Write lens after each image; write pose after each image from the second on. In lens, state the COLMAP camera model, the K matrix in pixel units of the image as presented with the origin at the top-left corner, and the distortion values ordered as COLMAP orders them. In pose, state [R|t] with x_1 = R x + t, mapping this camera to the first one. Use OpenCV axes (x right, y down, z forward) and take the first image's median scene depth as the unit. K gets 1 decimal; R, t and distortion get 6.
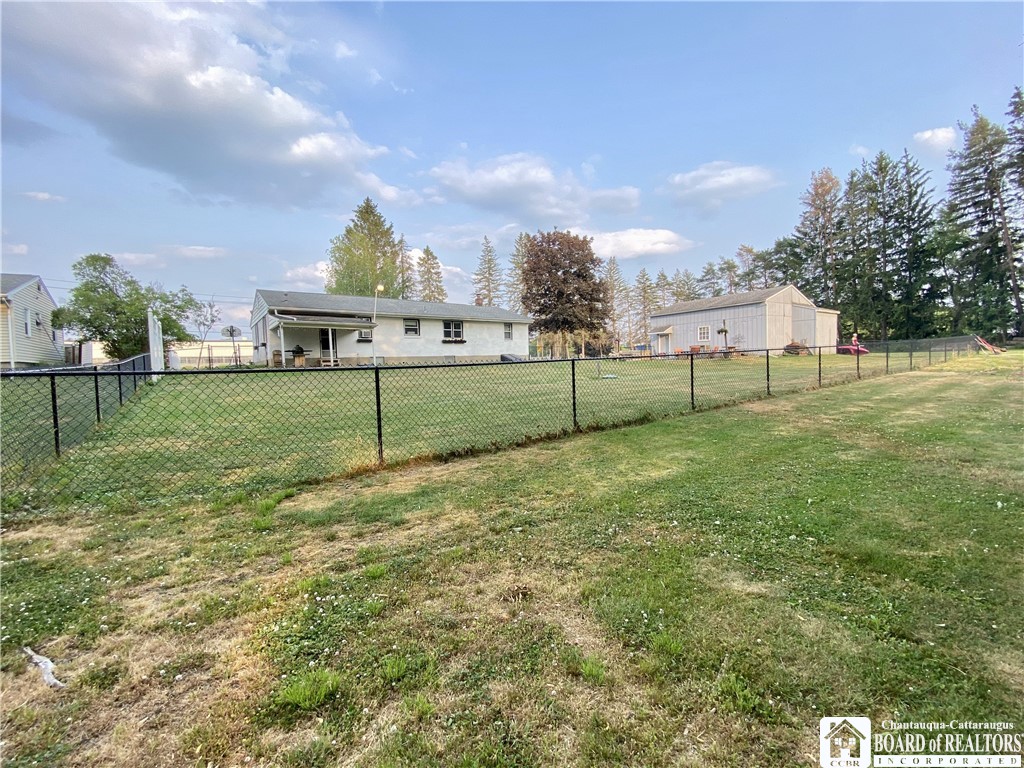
lens RADIAL K [[418.2, 0, 514.5], [0, 418.2, 385.9], [0, 0, 1]] dist [-0.000168, -0.011570]
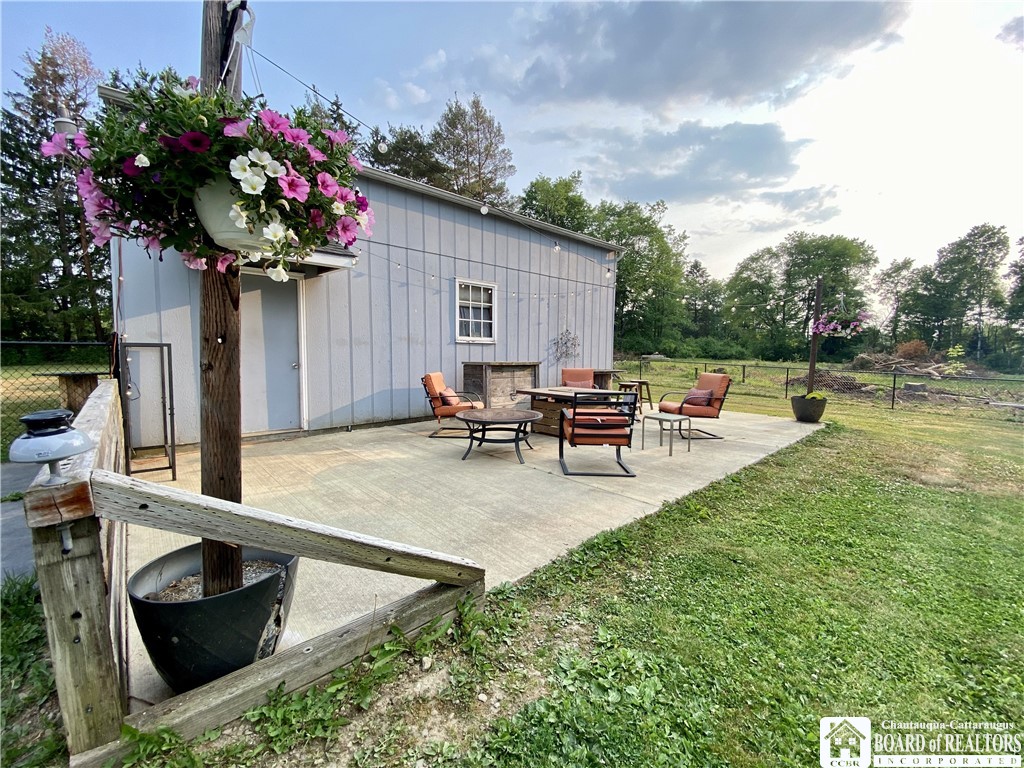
lens RADIAL K [[418.2, 0, 514.5], [0, 418.2, 385.9], [0, 0, 1]] dist [-0.000168, -0.011570]
pose [[-0.138169, -0.045260, 0.989374, 0.214326], [0.048777, 0.997432, 0.052440, -0.098609], [-0.989207, 0.055504, -0.135607, 1.059487]]
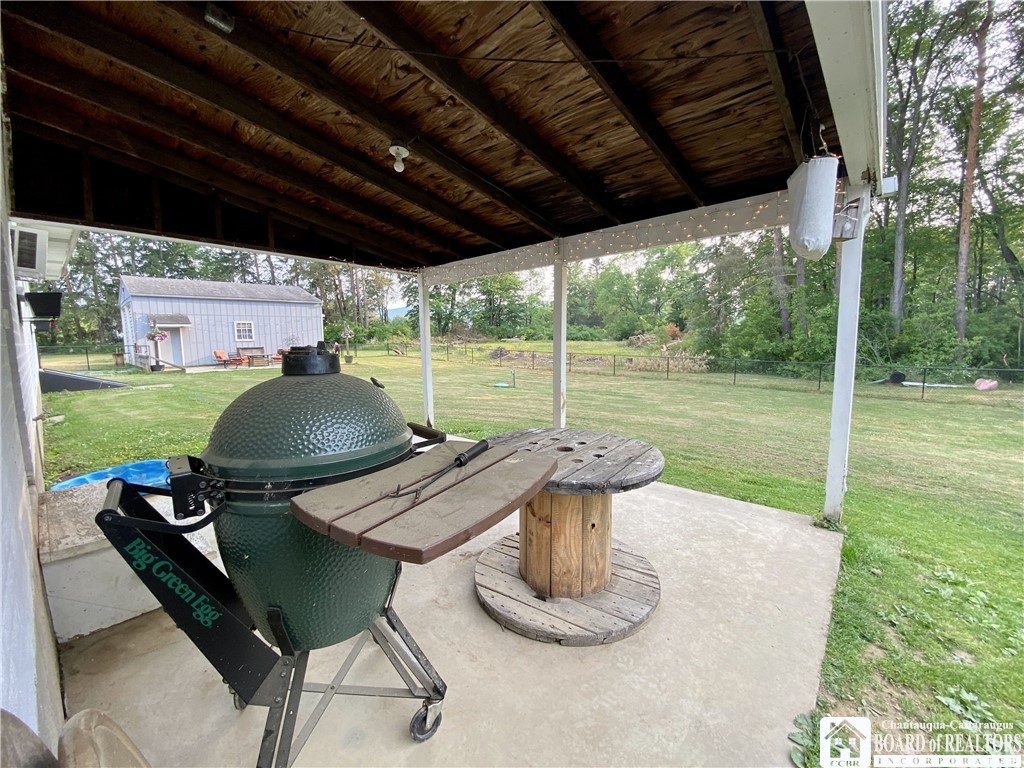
lens RADIAL K [[418.2, 0, 514.5], [0, 418.2, 385.9], [0, 0, 1]] dist [-0.000168, -0.011570]
pose [[-0.204082, -0.081070, 0.975591, -0.418110], [0.071790, 0.992642, 0.097505, -0.068309], [-0.976318, 0.089936, -0.196760, 0.710130]]
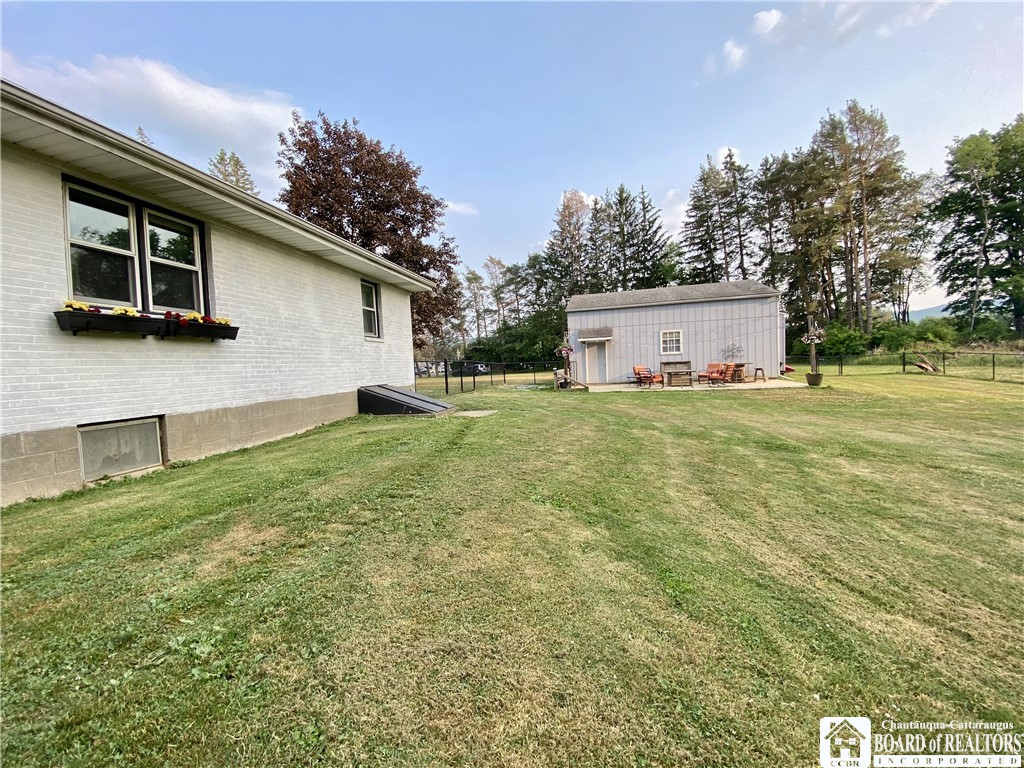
lens RADIAL K [[418.2, 0, 514.5], [0, 418.2, 385.9], [0, 0, 1]] dist [-0.000168, -0.011570]
pose [[0.750474, -0.031075, 0.660169, -0.136203], [0.054559, 0.998397, -0.015026, -0.067422], [-0.658644, 0.047295, 0.750967, 0.726264]]
